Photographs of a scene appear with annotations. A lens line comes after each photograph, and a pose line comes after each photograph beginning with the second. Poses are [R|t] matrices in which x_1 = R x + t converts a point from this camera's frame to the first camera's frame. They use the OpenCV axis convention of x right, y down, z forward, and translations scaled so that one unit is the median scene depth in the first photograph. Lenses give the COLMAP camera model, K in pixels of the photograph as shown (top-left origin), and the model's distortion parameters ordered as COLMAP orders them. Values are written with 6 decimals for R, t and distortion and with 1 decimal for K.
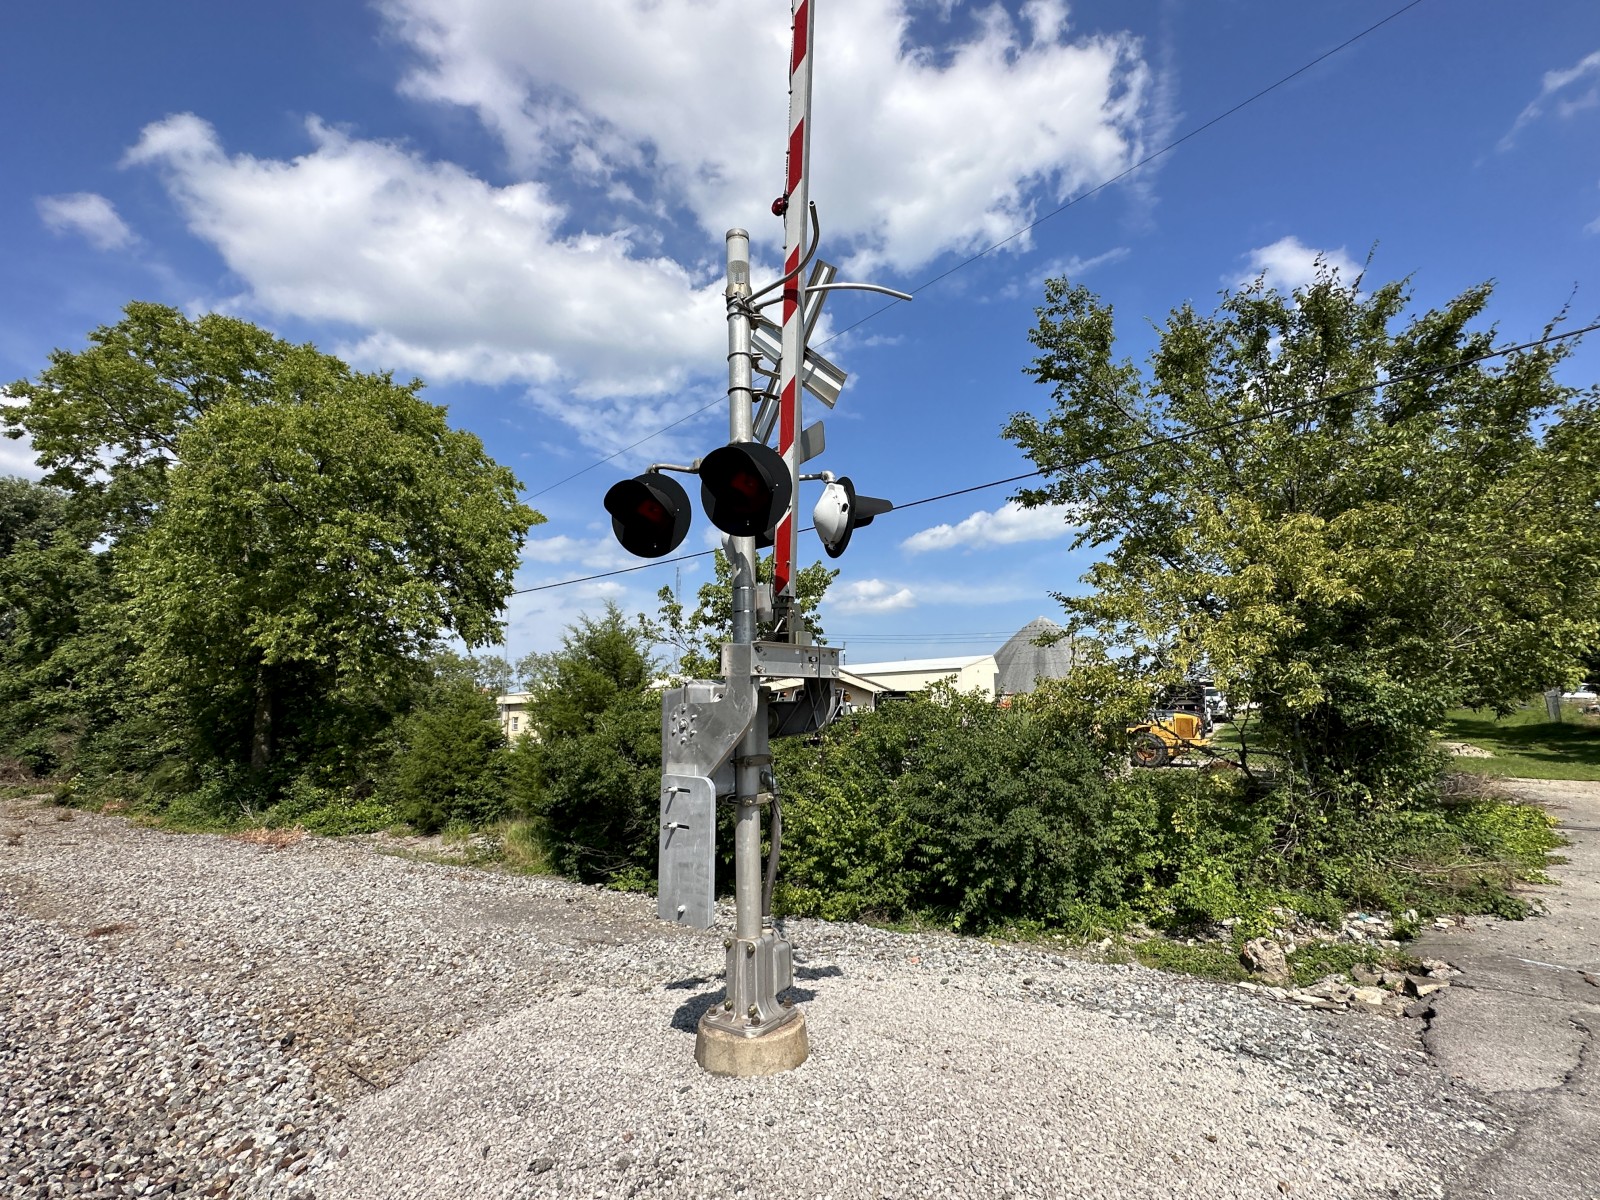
lens RADIAL K [[742.9, 0, 816.2], [0, 742.9, 602.4], [0, 0, 1]] dist [-0.005826, 0.000936]
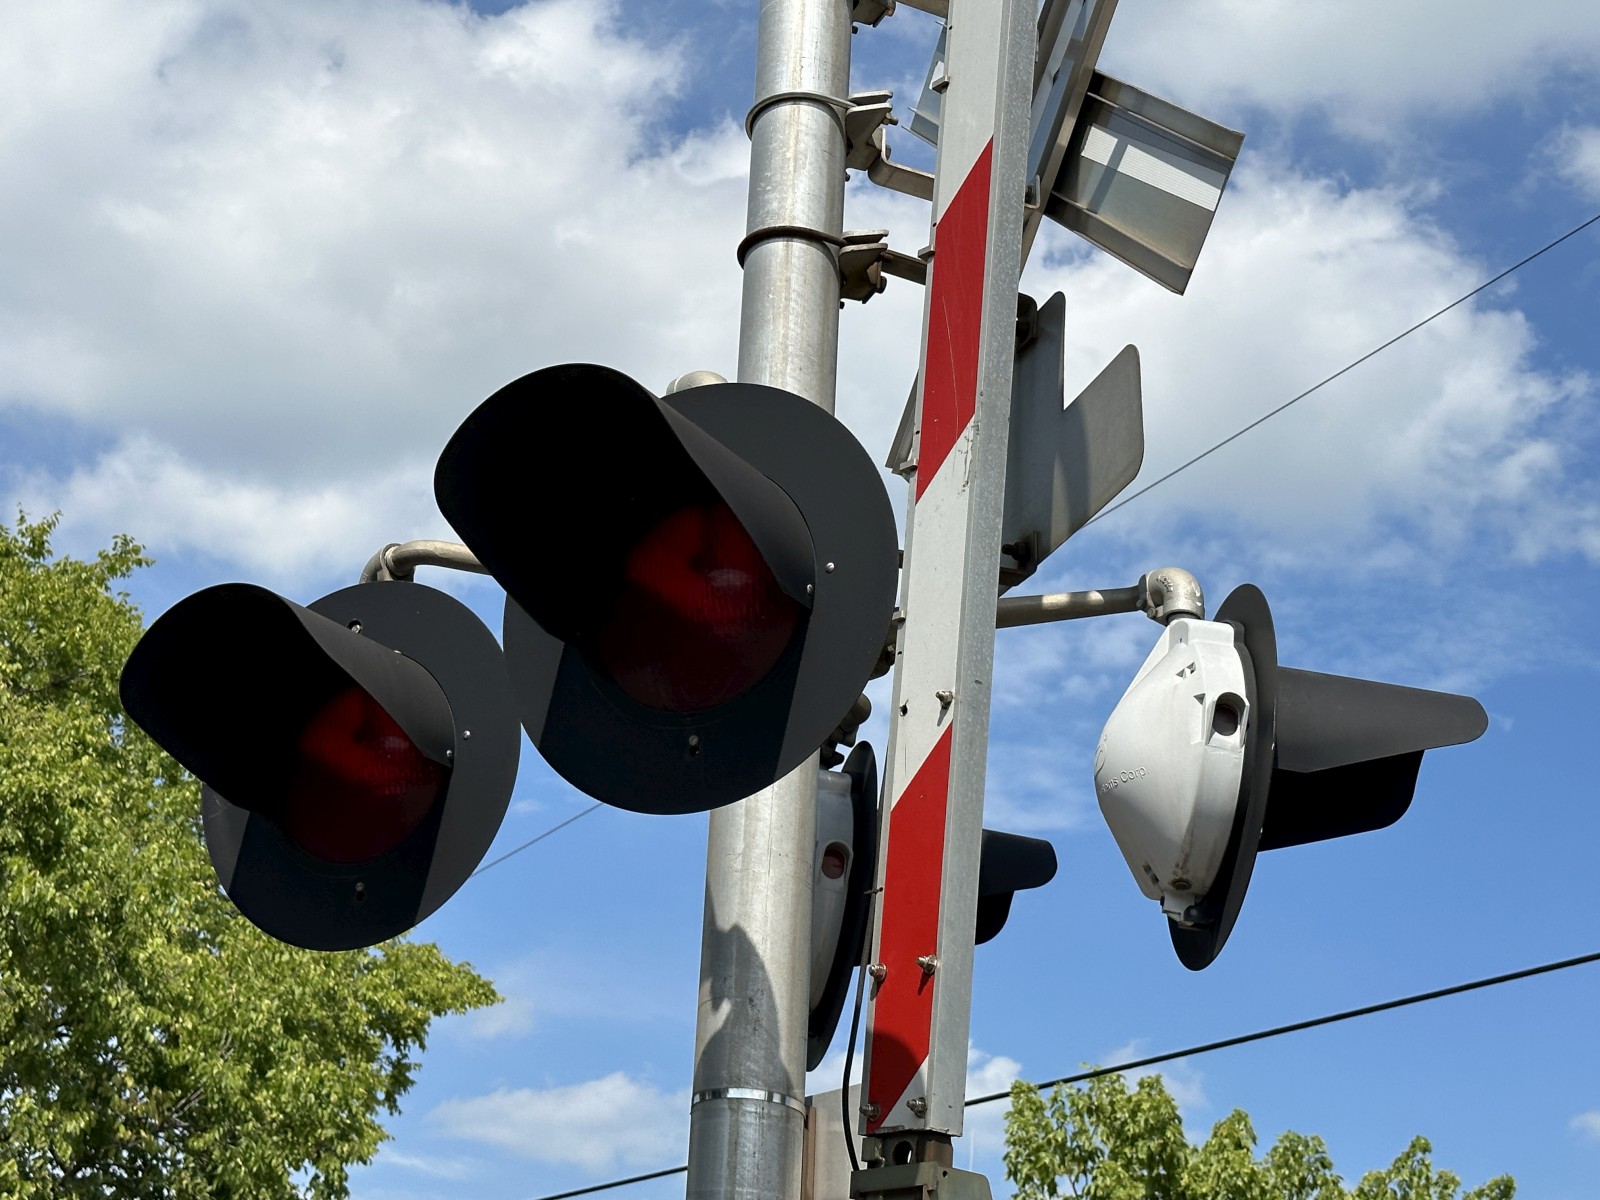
lens RADIAL K [[2612.0, 0, 803.6], [0, 2612.0, 569.1], [0, 0, 1]] dist [0.118385, -0.032045]
pose [[0.963653, -0.032482, -0.265177, 0.037205], [-0.044730, 0.958953, -0.280014, 0.013841], [0.263388, 0.281698, 0.922645, 0.084979]]
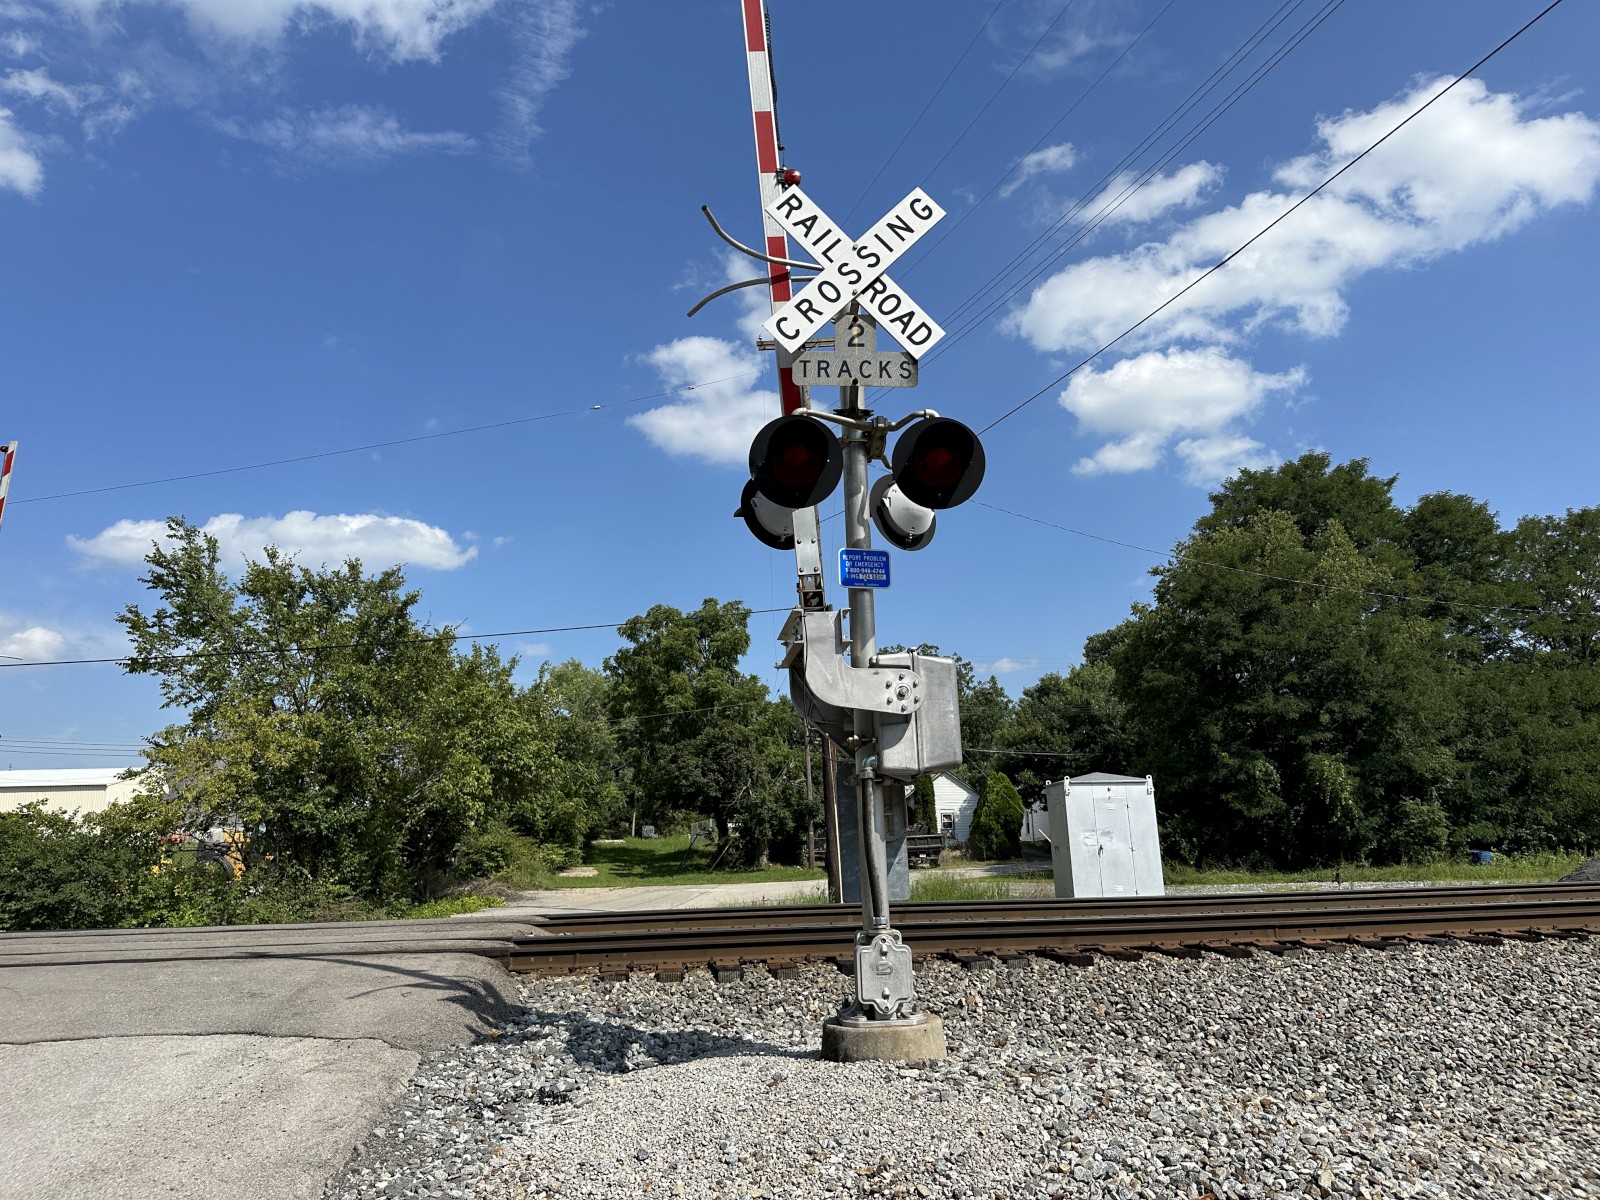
lens RADIAL K [[1114.3, 0, 804.7], [0, 1114.3, 593.3], [0, 0, 1]] dist [0.113185, -0.167448]
pose [[0.752854, 0.141922, 0.642705, -0.126054], [-0.088961, 0.989457, -0.114284, -0.134486], [-0.652148, 0.028863, 0.757542, -1.238954]]
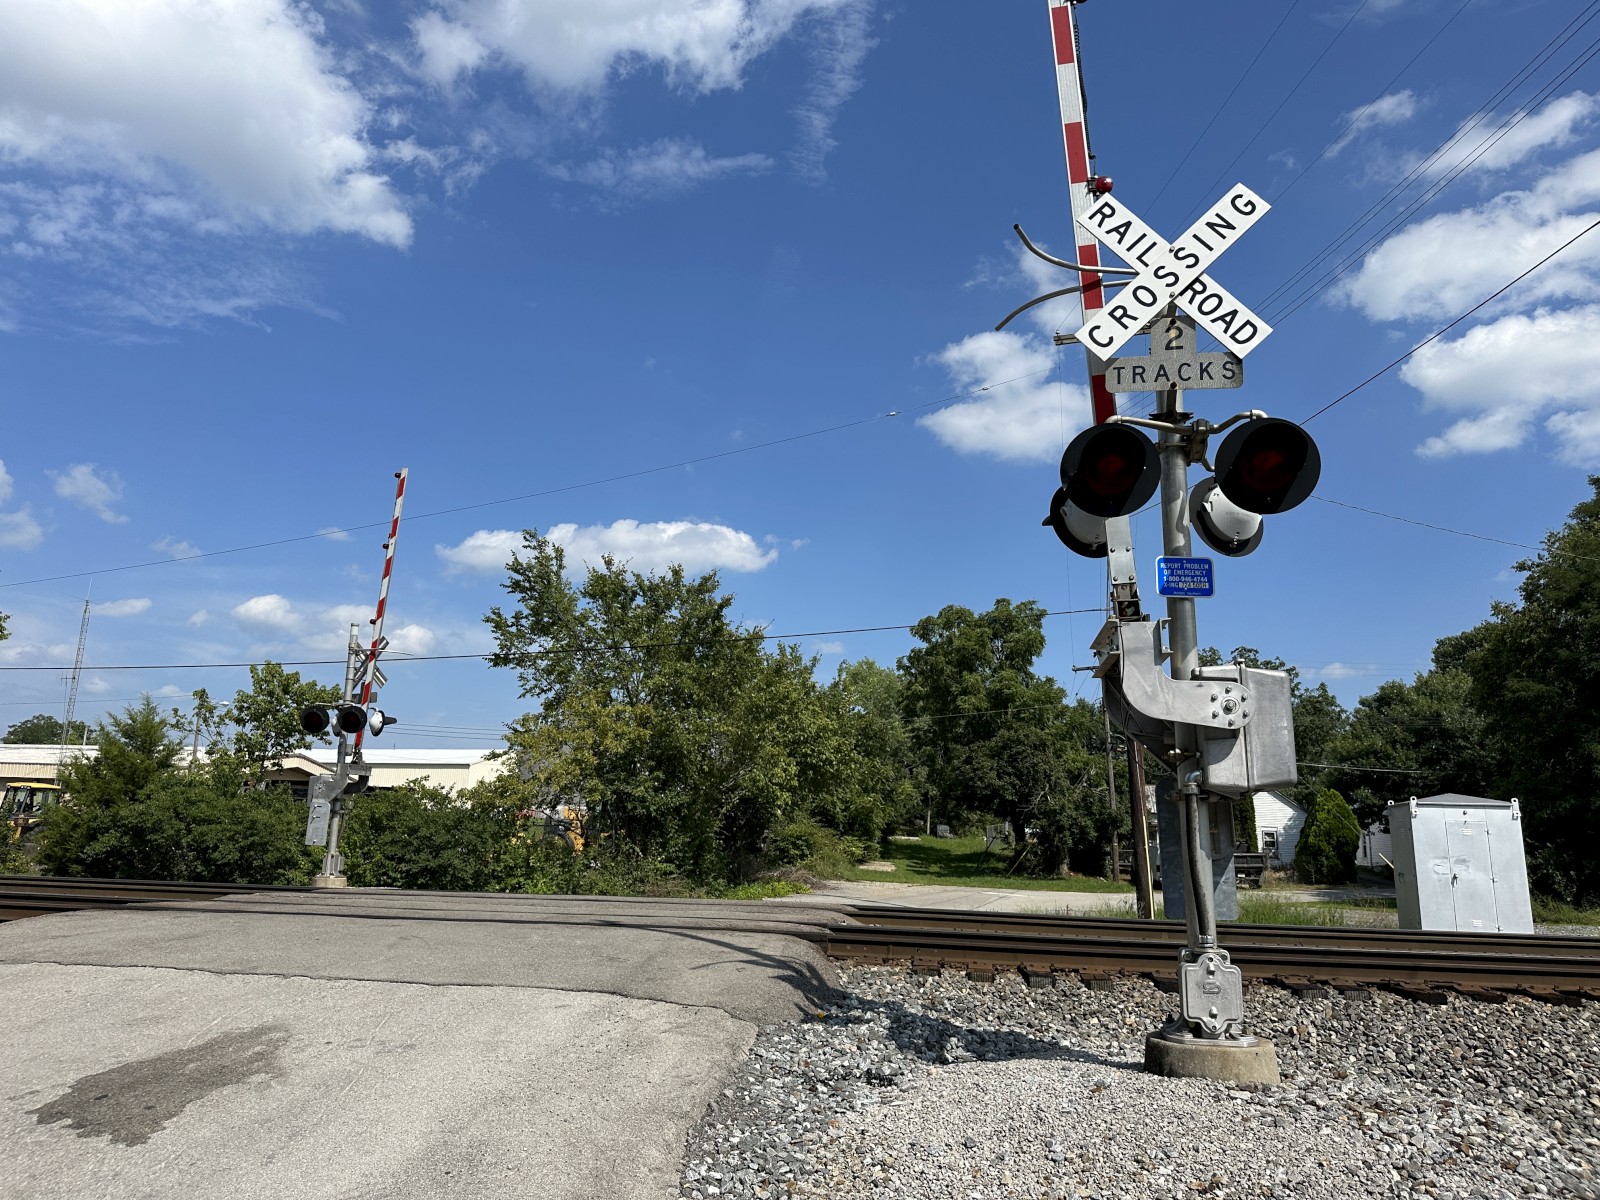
lens RADIAL K [[1121.5, 0, 793.9], [0, 1121.5, 588.8], [0, 0, 1]] dist [0.062451, -0.063758]
pose [[0.896410, 0.137912, 0.421223, -0.148909], [-0.110142, 0.989861, -0.089693, -0.137010], [-0.429322, 0.034007, 0.902511, -1.251734]]
